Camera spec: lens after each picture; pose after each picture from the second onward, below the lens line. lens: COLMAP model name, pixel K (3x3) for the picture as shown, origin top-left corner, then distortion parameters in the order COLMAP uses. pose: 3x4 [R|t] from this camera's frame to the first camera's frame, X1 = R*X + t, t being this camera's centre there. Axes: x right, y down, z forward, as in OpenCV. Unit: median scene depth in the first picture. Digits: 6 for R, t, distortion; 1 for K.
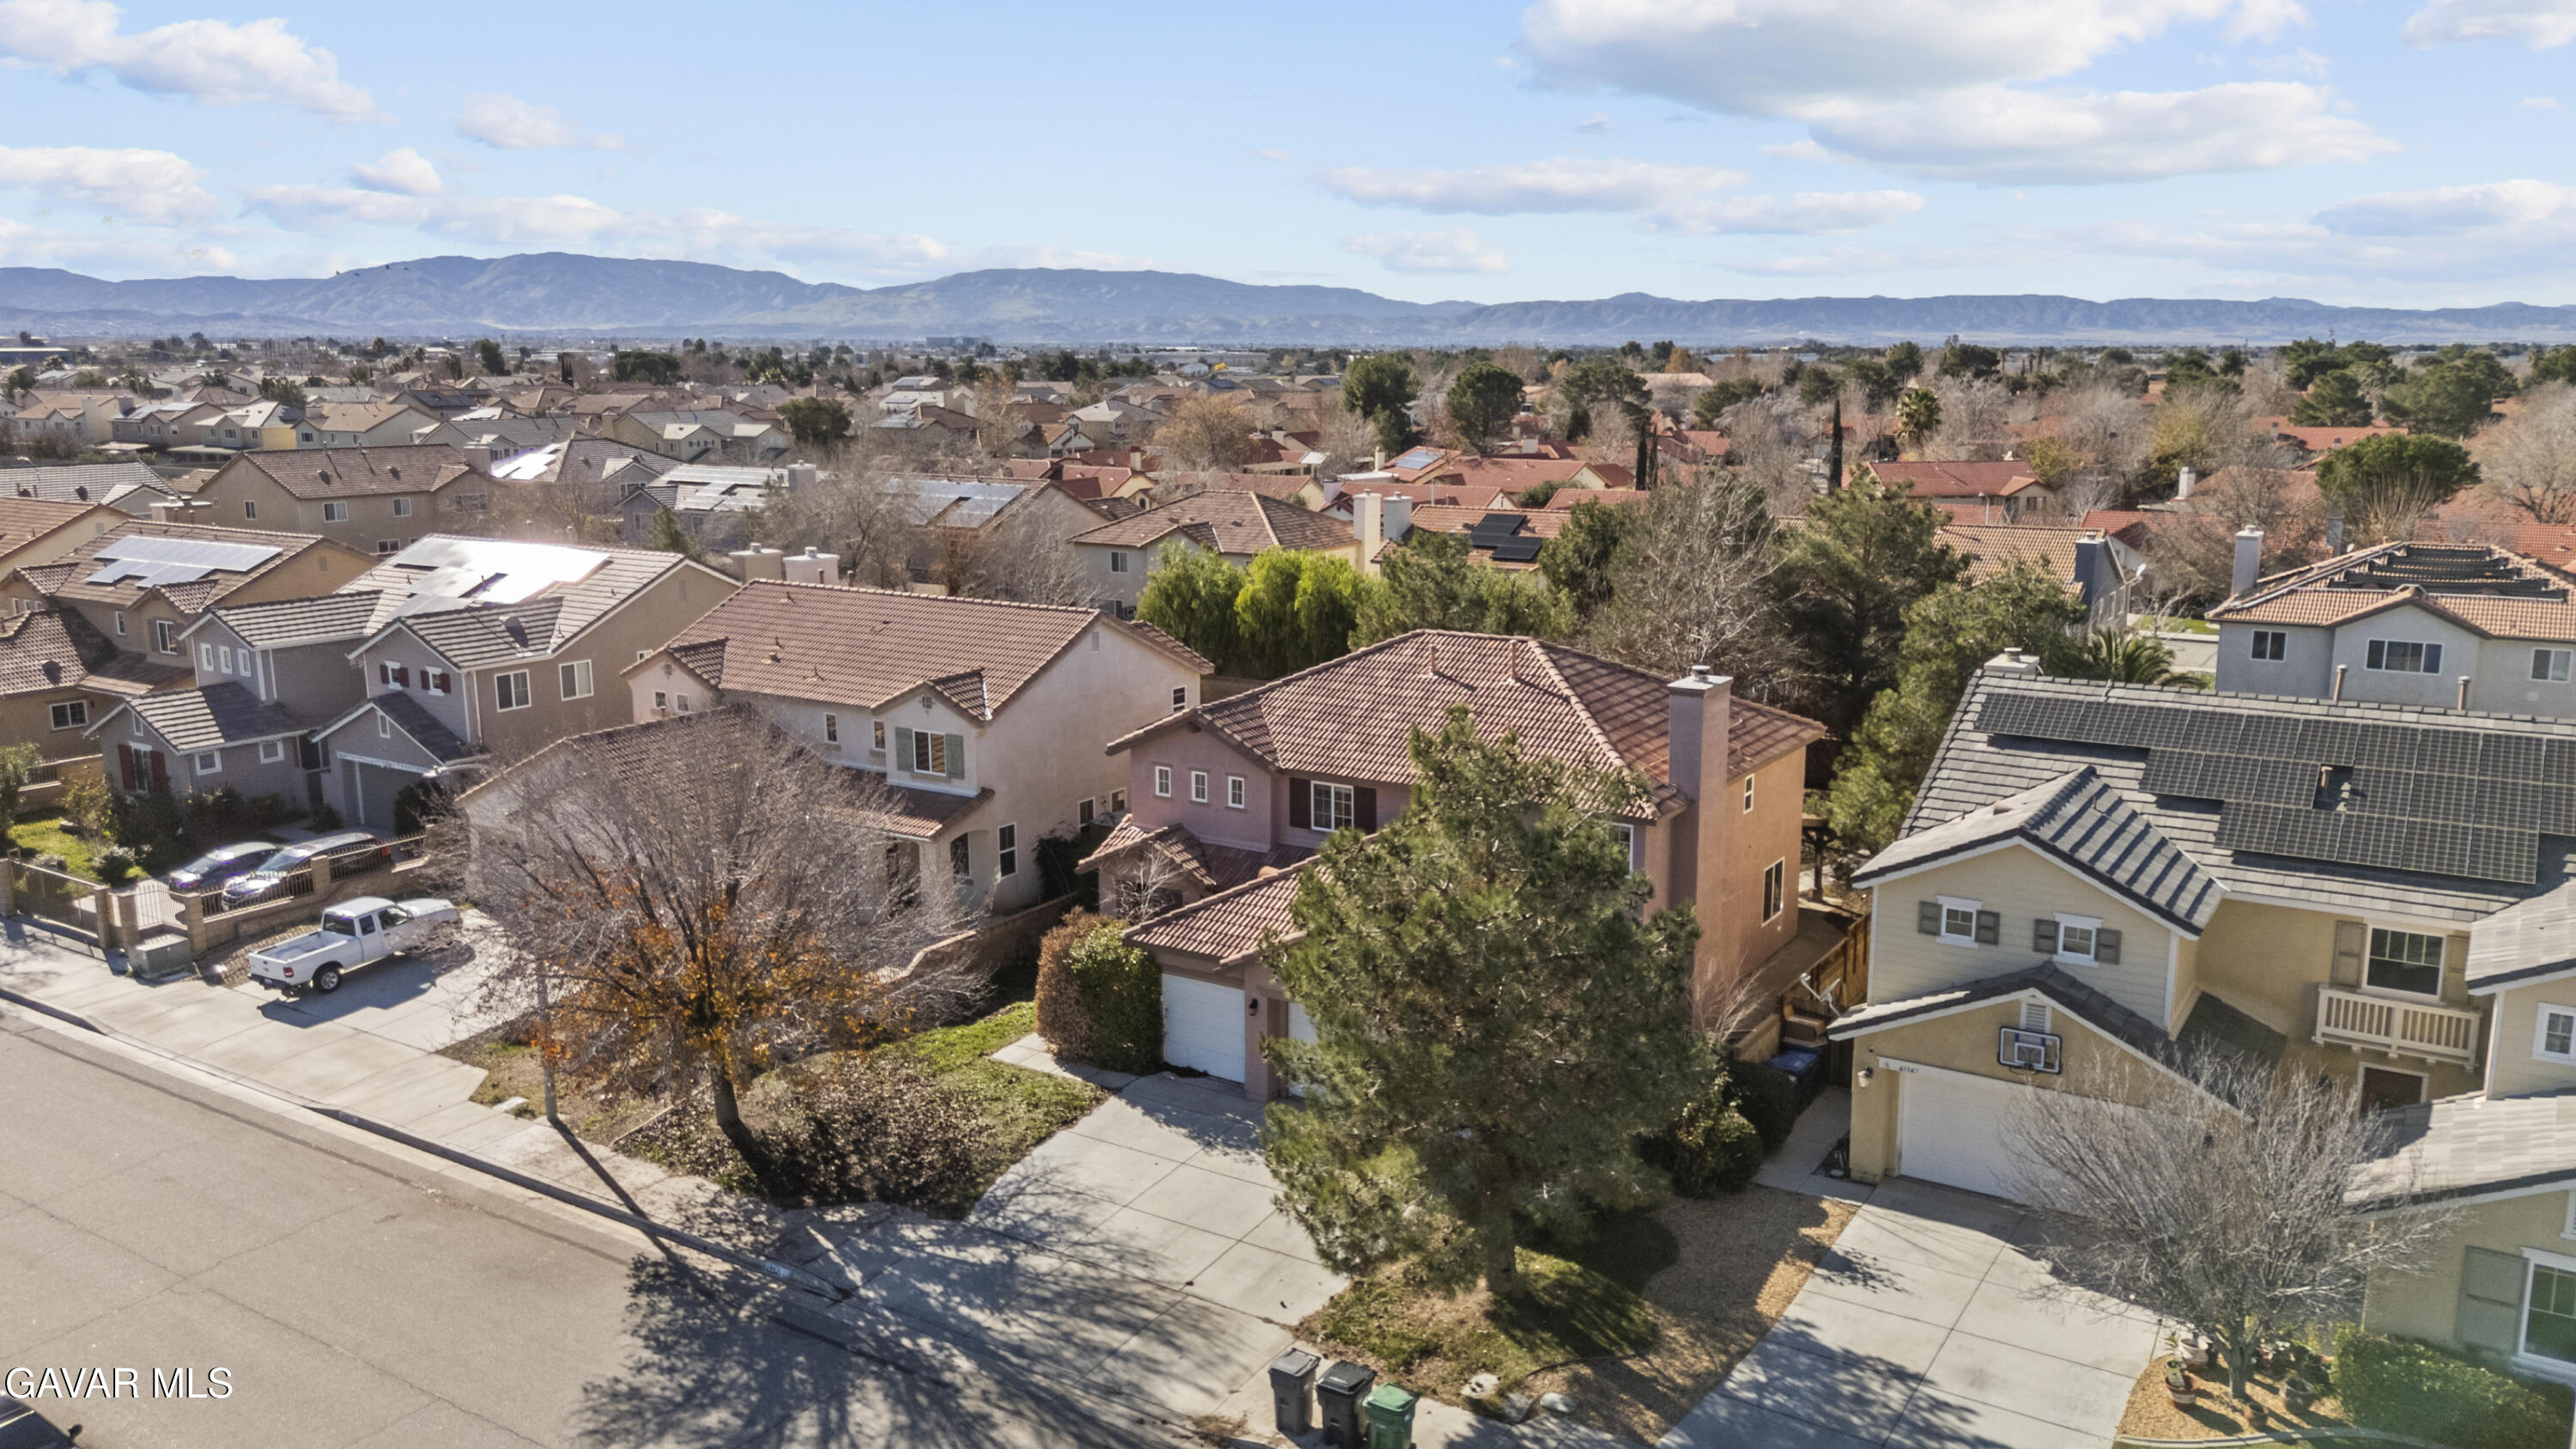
lens RADIAL K [[1910.2, 0, 1288.0], [0, 1910.2, 724.5], [0, 0, 1]] dist [0.035000, -0.006400]
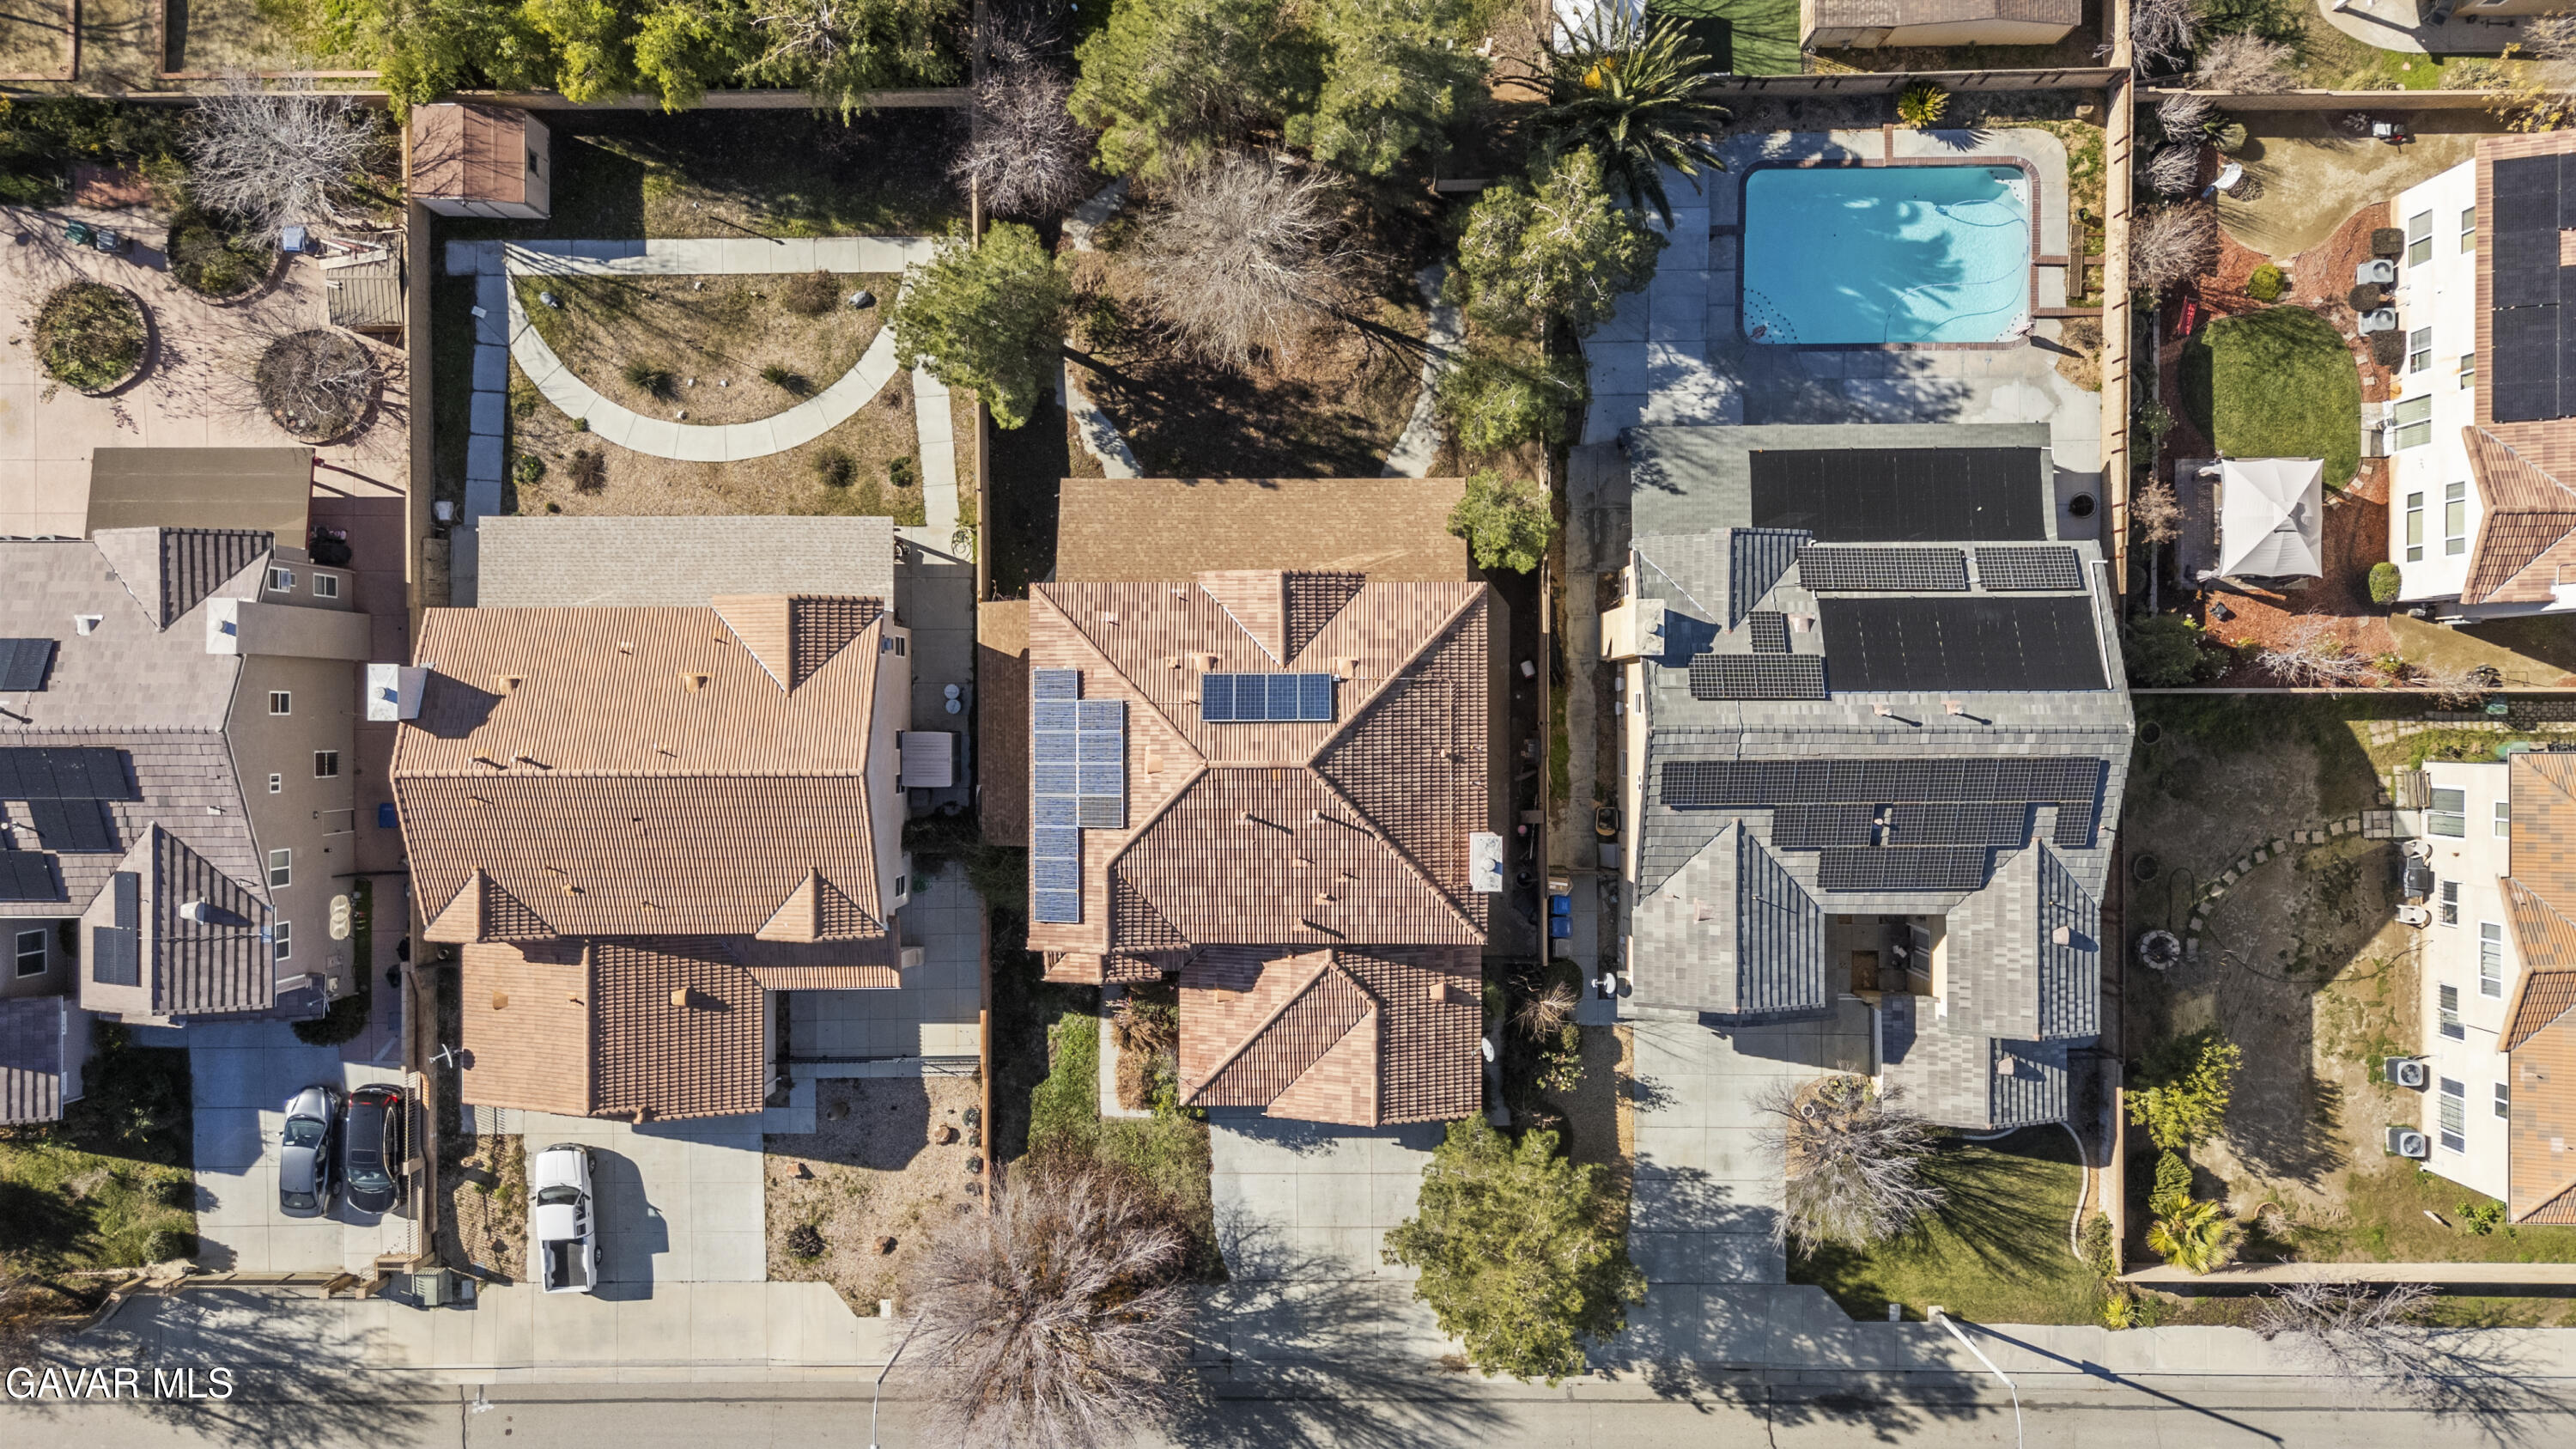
lens RADIAL K [[1906.3, 0, 1288.0], [0, 1906.3, 724.5], [0, 0, 1]] dist [0.036960, 0.001566]
pose [[0.838103, -0.545510, -0.001843, 0.180765], [0.118864, 0.179319, 0.976584, -1.692677], [-0.532405, -0.818696, 0.215129, 1.029410]]
